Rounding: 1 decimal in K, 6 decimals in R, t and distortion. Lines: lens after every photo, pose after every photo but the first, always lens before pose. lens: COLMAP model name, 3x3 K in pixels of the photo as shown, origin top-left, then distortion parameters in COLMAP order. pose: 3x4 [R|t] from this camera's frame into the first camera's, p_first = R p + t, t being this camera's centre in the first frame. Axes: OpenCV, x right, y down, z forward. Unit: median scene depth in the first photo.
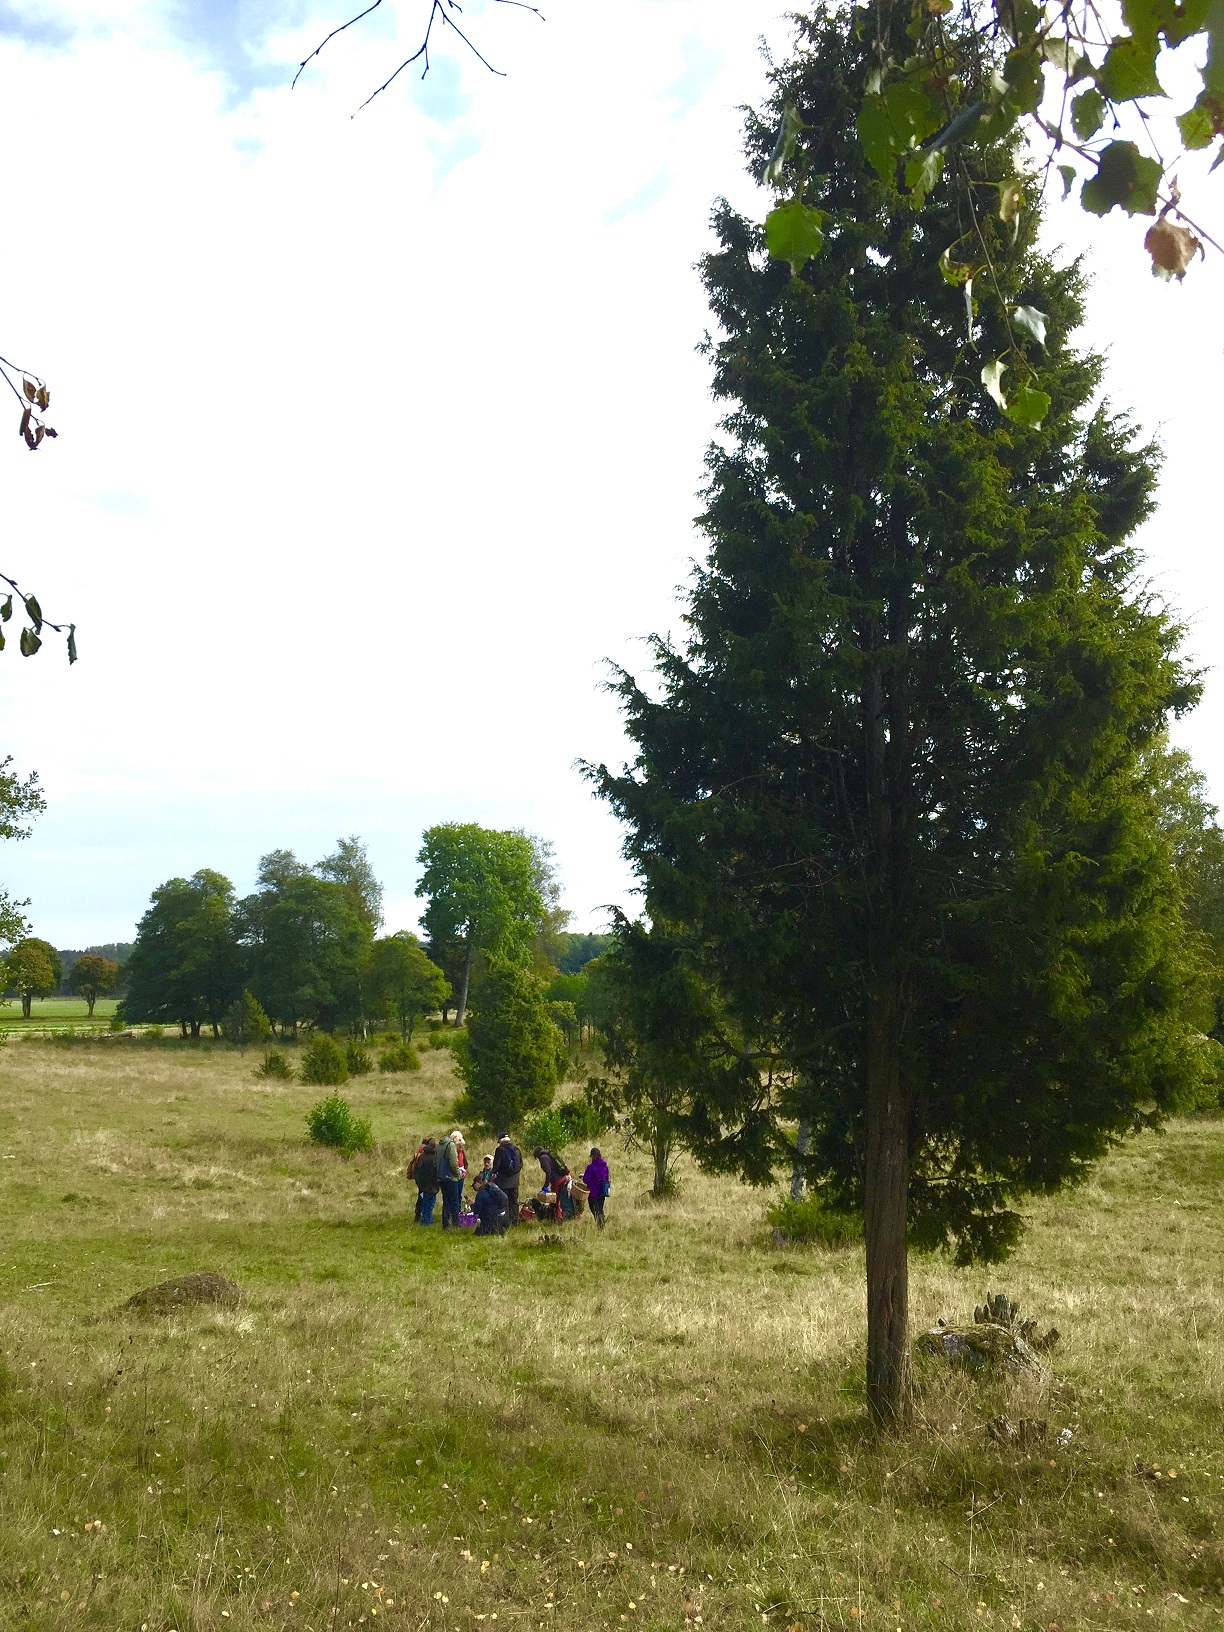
lens RADIAL K [[1385.8, 0, 611.3], [0, 1385.8, 816.7], [0, 0, 1]] dist [-0.001649, 0.001045]
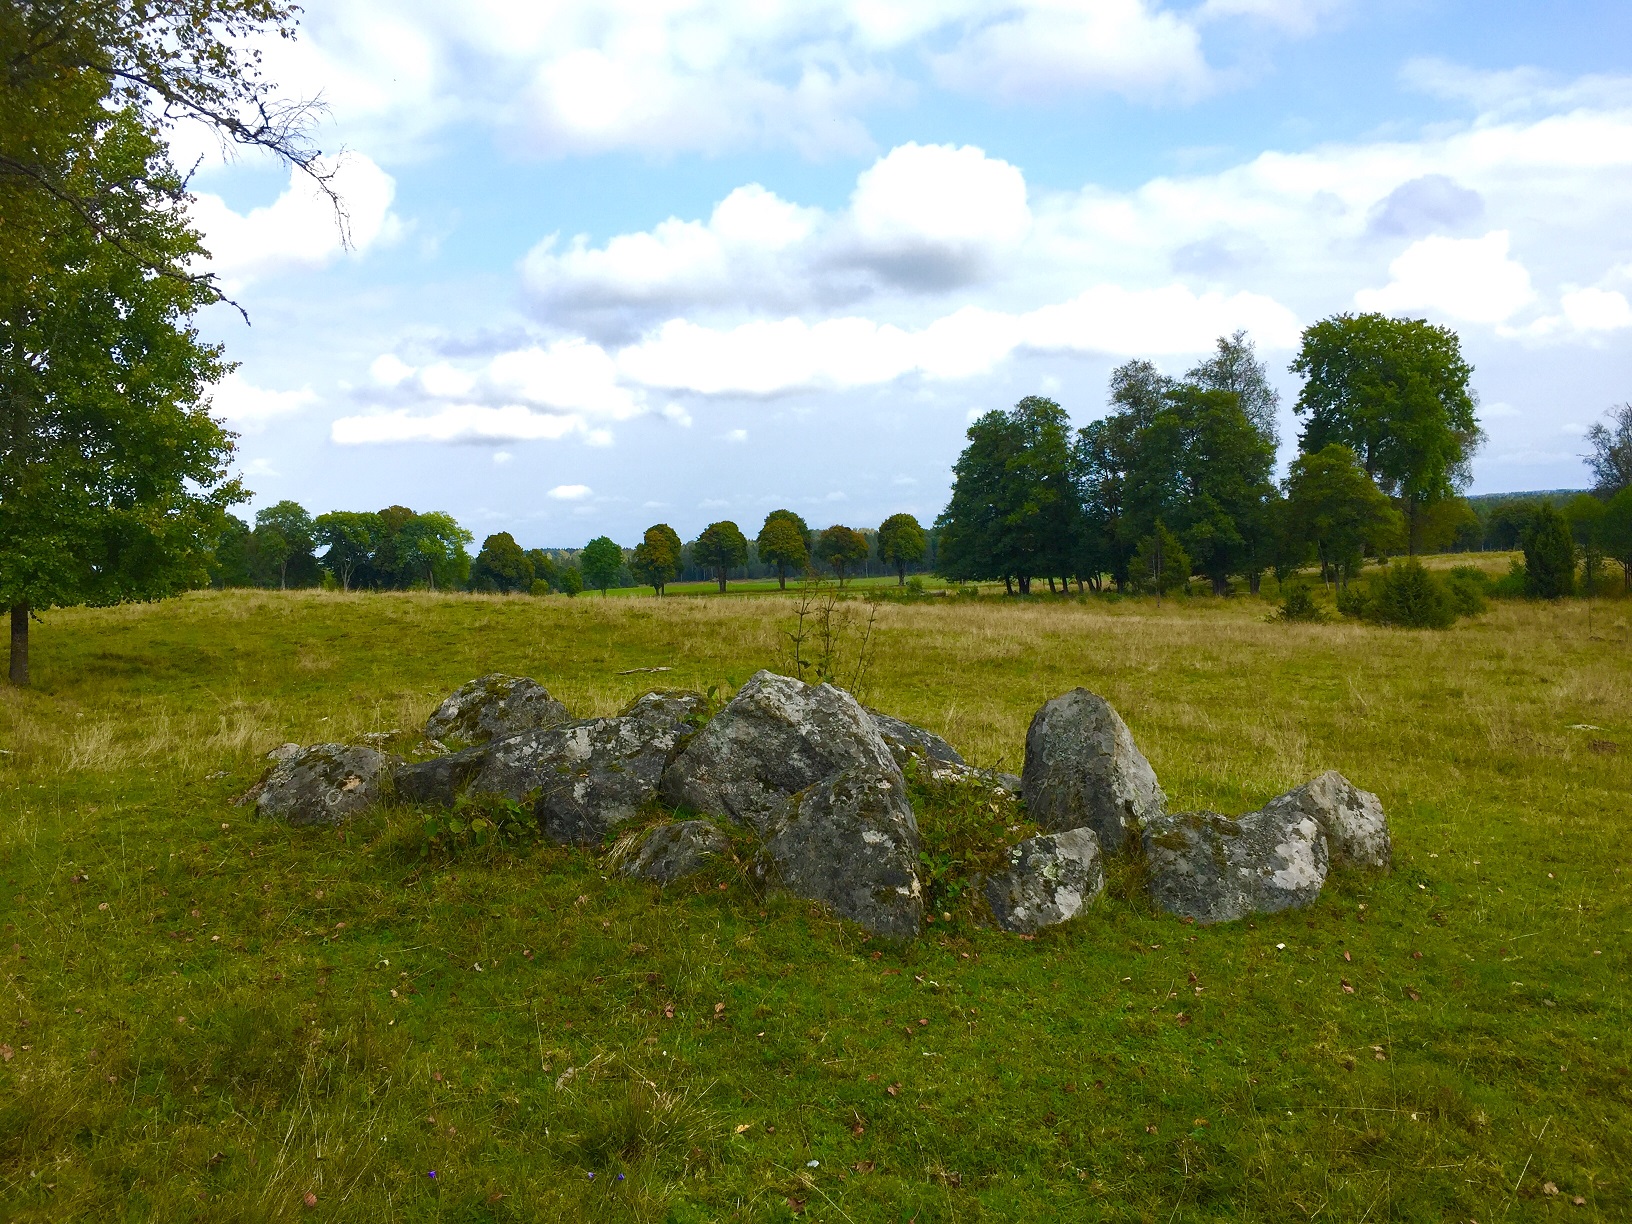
lens RADIAL K [[1385.8, 0, 816.4], [0, 1385.8, 613.6], [0, 0, 1]] dist [-0.001649, 0.001045]
pose [[0.938925, -0.011804, -0.343919, -0.136399], [0.067268, 0.986427, 0.149790, 0.035459], [0.337483, -0.163776, 0.926975, 0.164503]]
